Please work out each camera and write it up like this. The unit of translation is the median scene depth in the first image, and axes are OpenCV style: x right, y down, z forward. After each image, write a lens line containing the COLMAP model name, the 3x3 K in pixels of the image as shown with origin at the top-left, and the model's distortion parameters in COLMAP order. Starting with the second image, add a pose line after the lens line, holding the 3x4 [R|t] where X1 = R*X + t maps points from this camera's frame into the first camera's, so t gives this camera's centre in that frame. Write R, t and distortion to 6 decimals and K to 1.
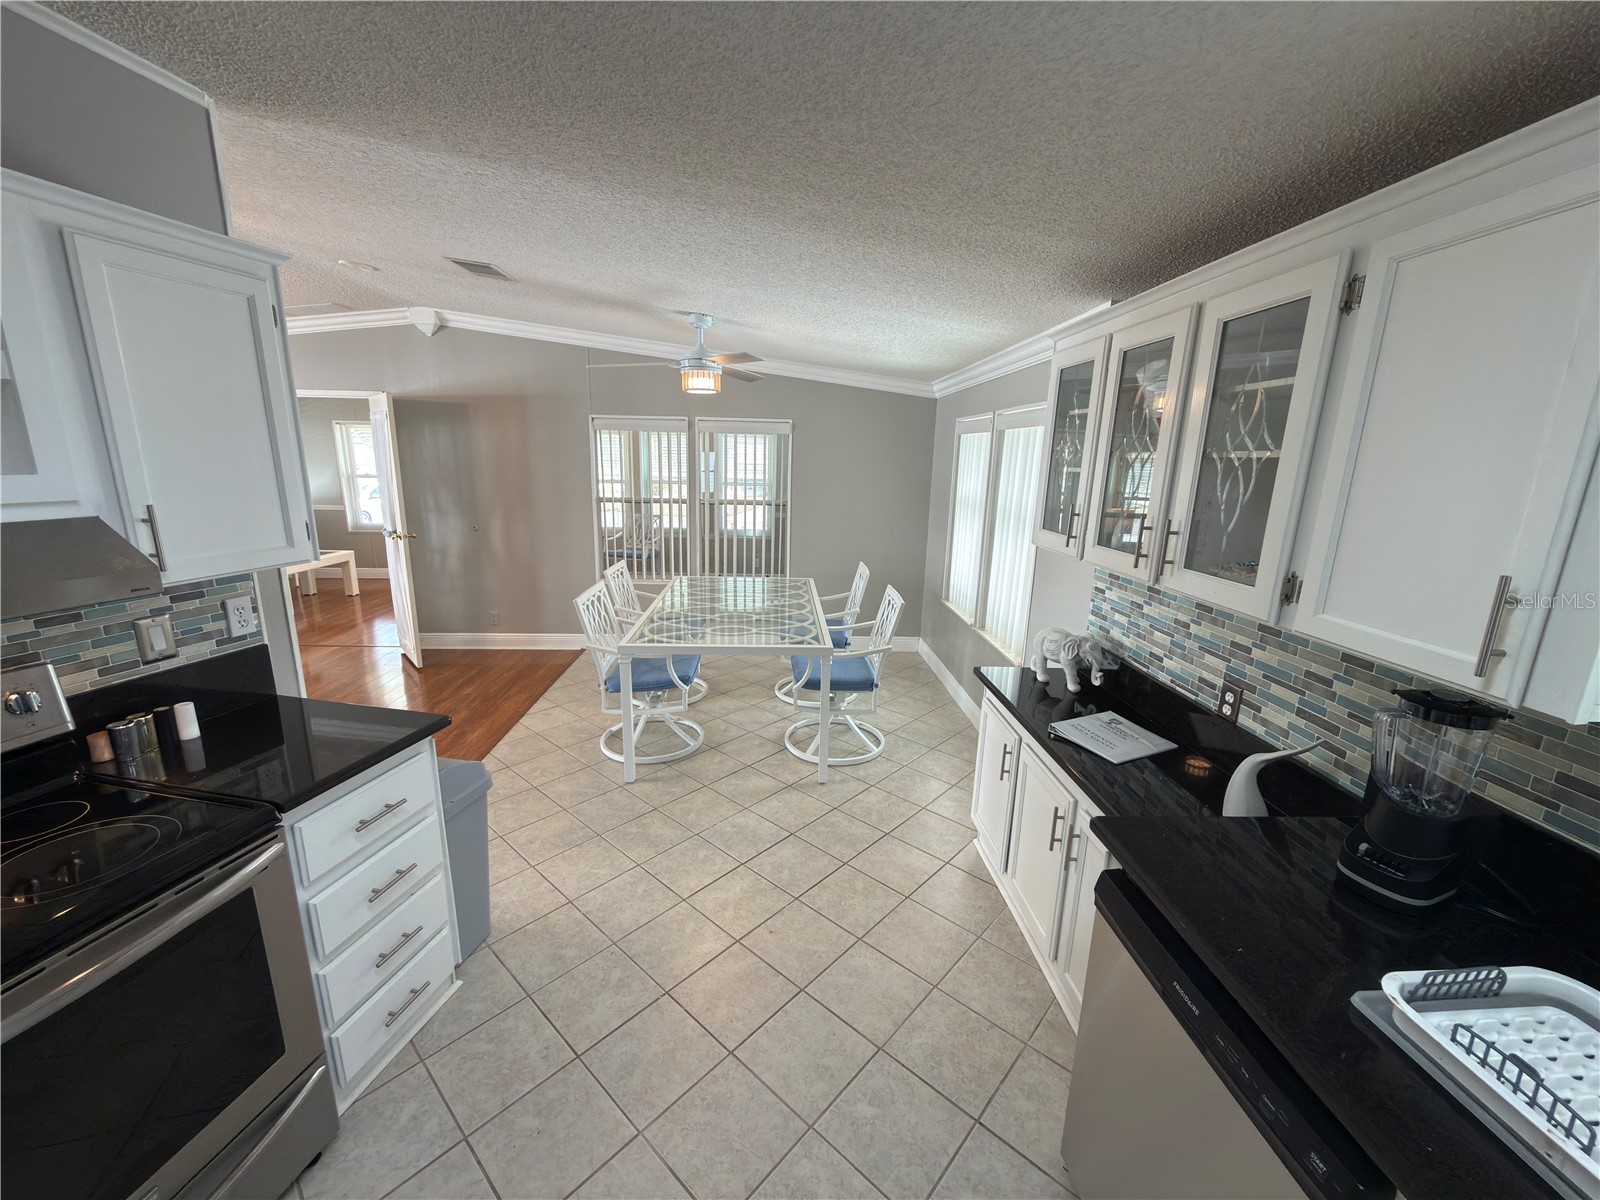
lens RADIAL K [[638.8, 0, 802.6], [0, 638.8, 602.6], [0, 0, 1]] dist [-0.000203, 0.000167]
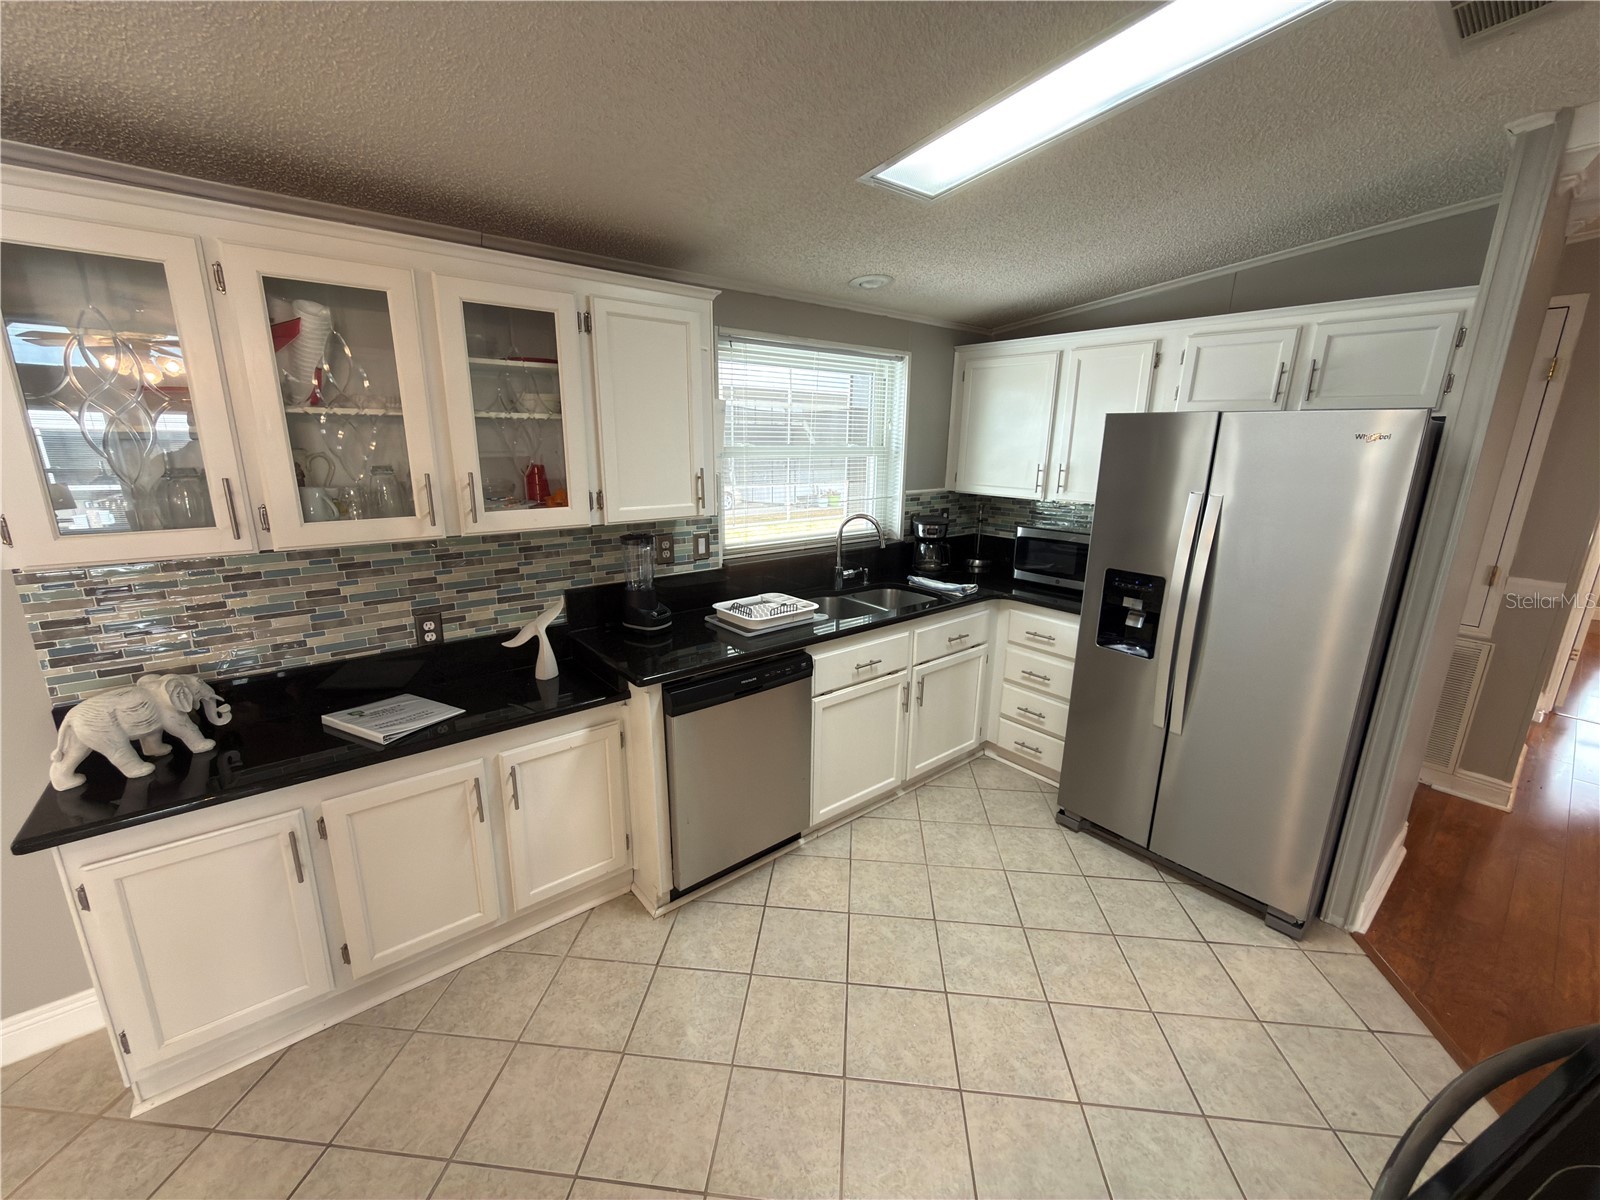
lens RADIAL K [[638.8, 0, 799.2], [0, 638.8, 603.2], [0, 0, 1]] dist [-0.000203, 0.000167]
pose [[-0.599783, -0.235163, 0.764826, -0.731367], [0.149729, 0.905970, 0.395980, -0.295940], [-0.786029, 0.352019, -0.508175, 1.263425]]
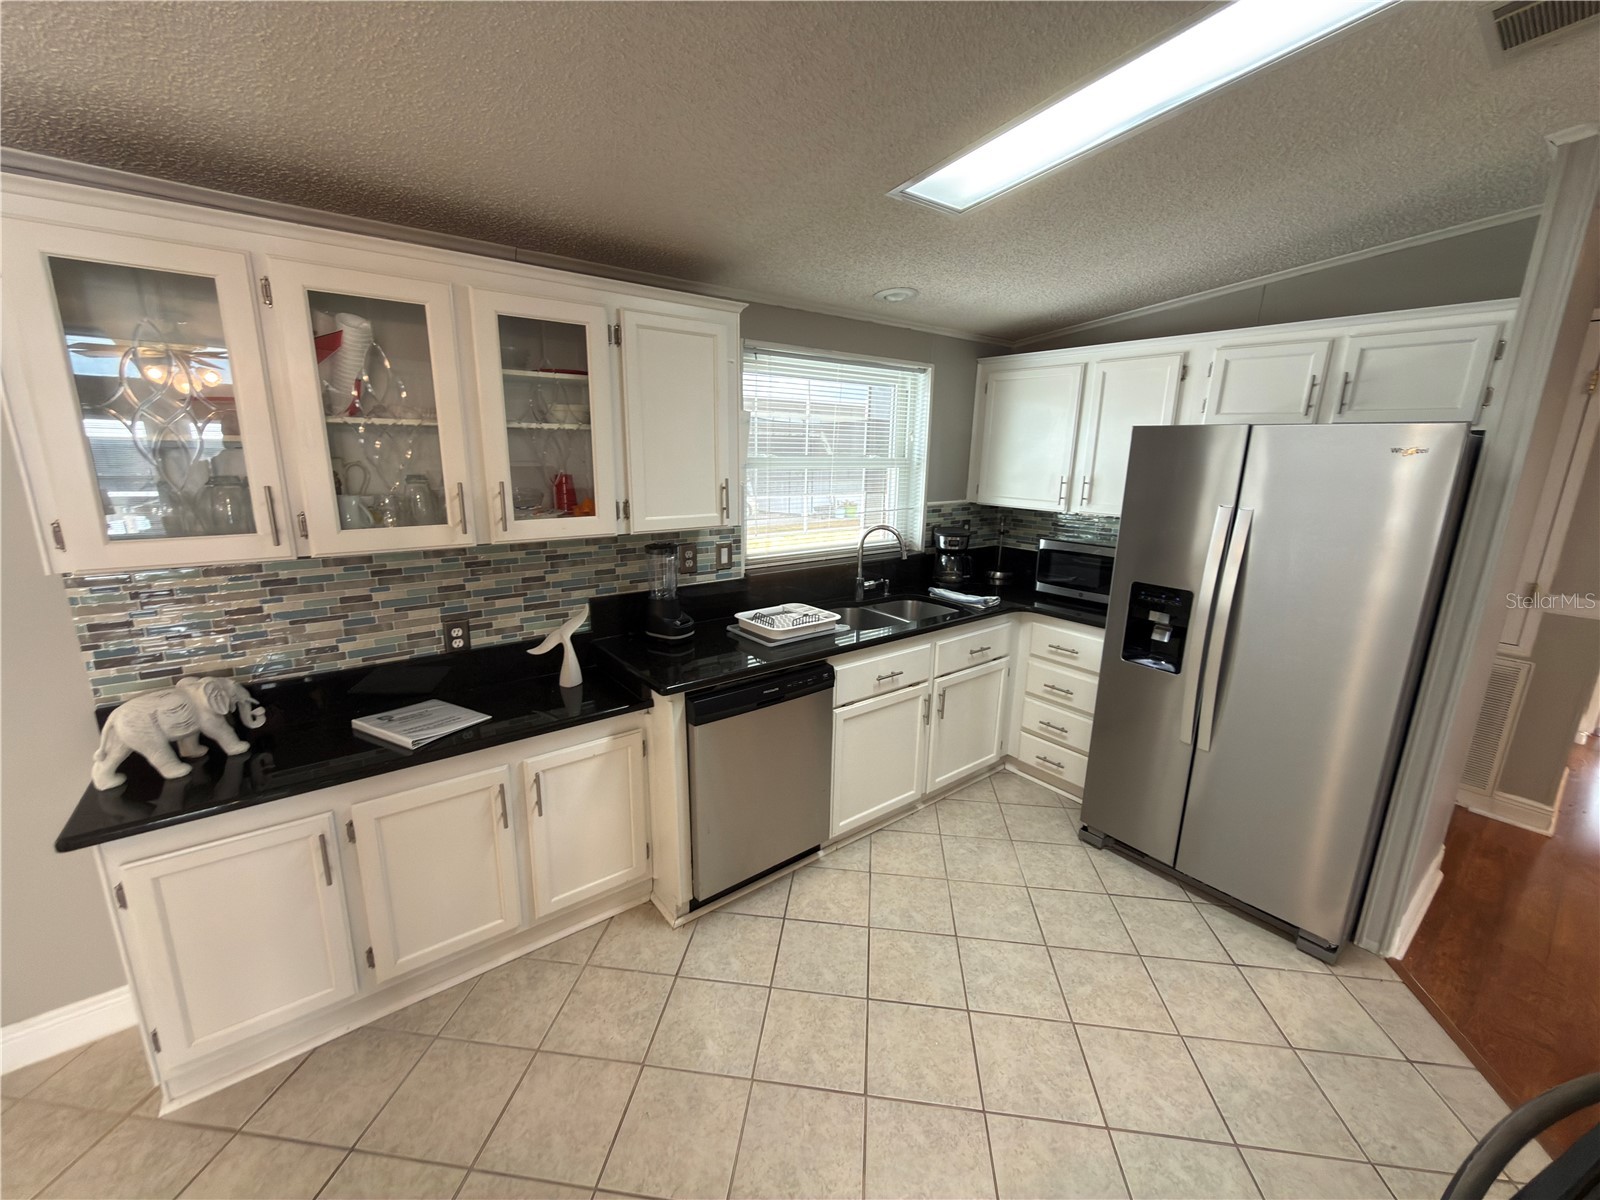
lens RADIAL K [[638.8, 0, 799.3], [0, 638.8, 603.1], [0, 0, 1]] dist [-0.000203, 0.000167]
pose [[-0.580069, -0.228352, 0.781904, -0.719750], [0.149451, 0.913772, 0.377737, -0.299555], [-0.800740, 0.335970, -0.495924, 1.279651]]
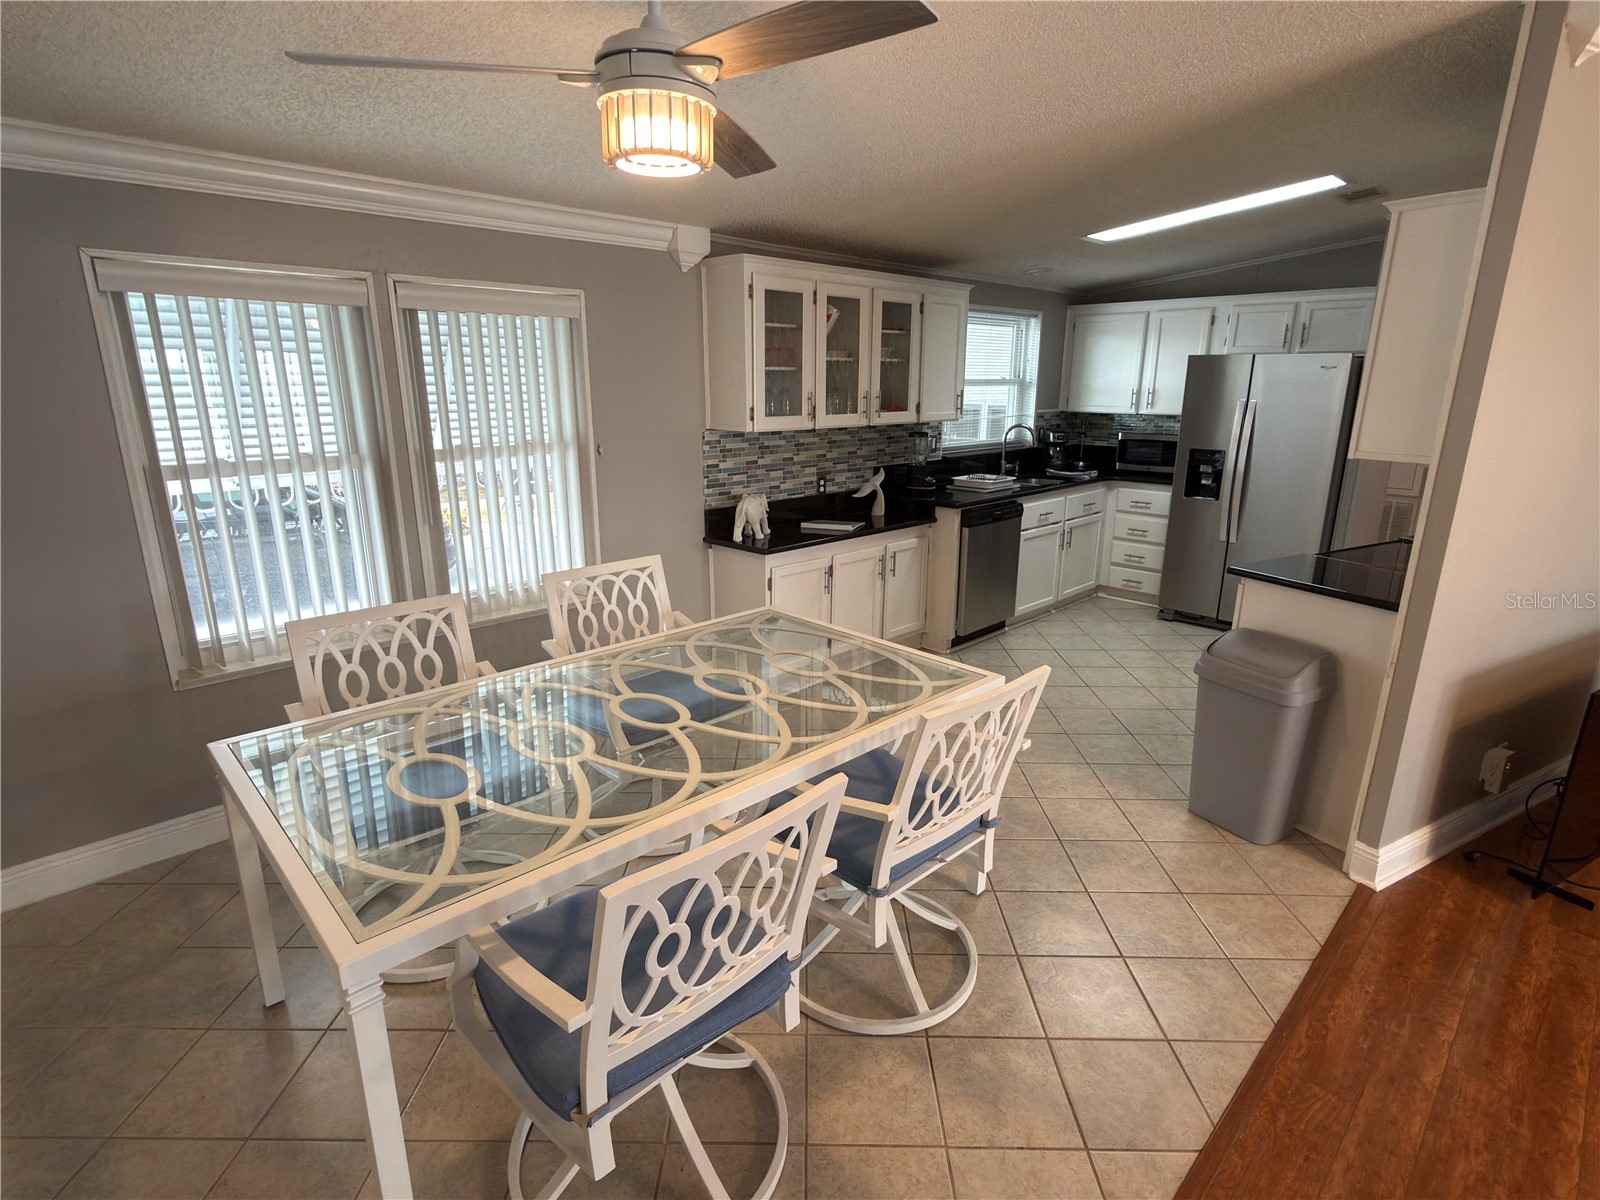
lens RADIAL K [[804.7, 0, 799.9], [0, 804.7, 598.7], [0, 0, 1]] dist [-0.000156, 0.000614]
pose [[-0.669773, -0.222255, 0.708524, -1.376966], [0.145658, 0.896298, 0.418849, -0.708204], [-0.728140, 0.383736, -0.567943, 3.151674]]
